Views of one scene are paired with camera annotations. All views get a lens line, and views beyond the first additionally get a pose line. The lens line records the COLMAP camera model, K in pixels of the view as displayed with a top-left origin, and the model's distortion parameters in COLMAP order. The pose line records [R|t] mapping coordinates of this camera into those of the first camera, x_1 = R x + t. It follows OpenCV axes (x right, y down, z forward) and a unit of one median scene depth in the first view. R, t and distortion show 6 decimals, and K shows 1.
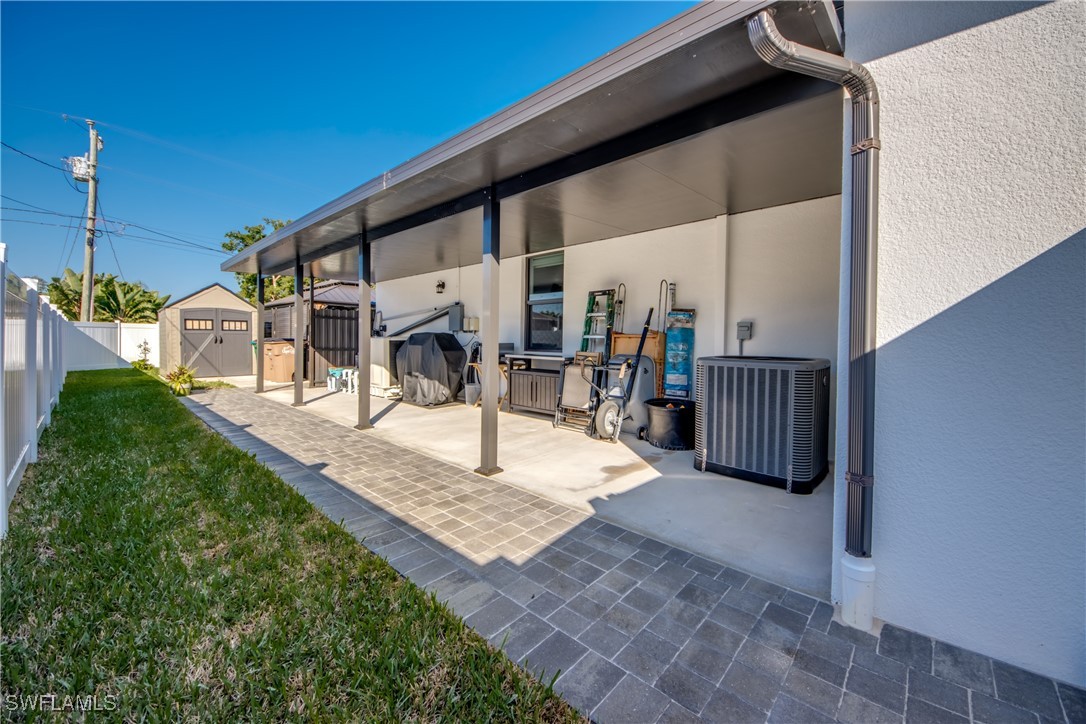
lens RADIAL K [[417.8, 0, 544.5], [0, 417.8, 357.4], [0, 0, 1]] dist [-0.020102, -0.001663]
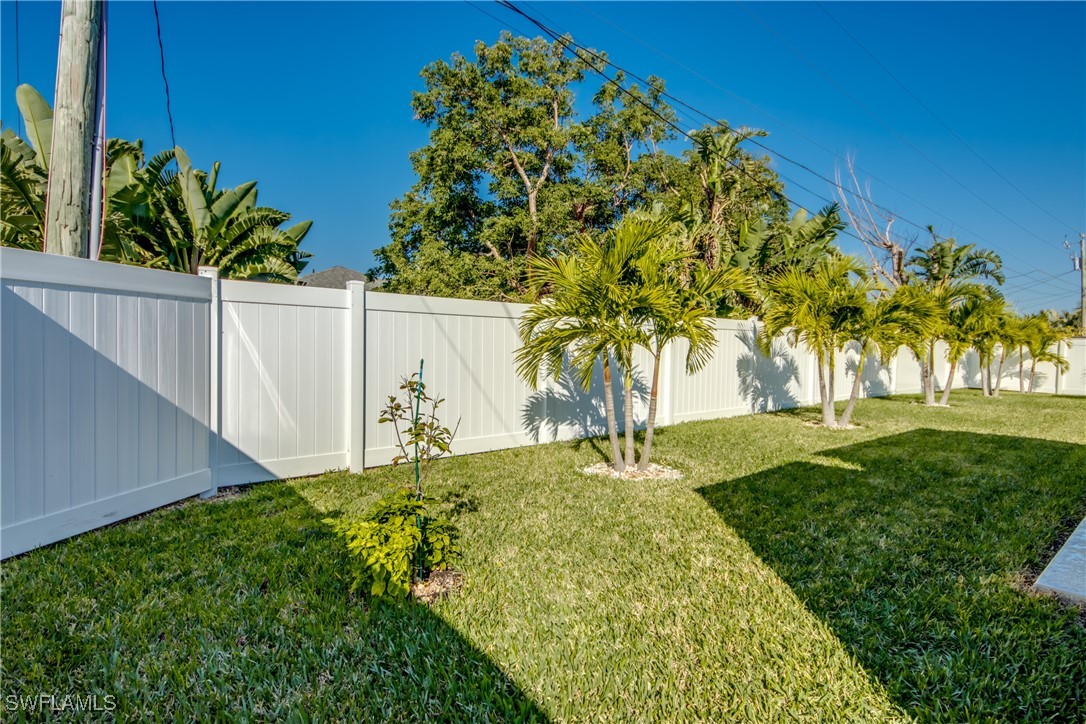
lens RADIAL K [[515.7, 0, 541.7], [0, 515.7, 361.8], [0, 0, 1]] dist [-0.000519, 0.000048]
pose [[0.988417, 0.003485, -0.151721, -0.754251], [-0.003575, 0.999994, -0.000320, -0.037149], [0.151719, 0.000859, 0.988423, 0.686771]]
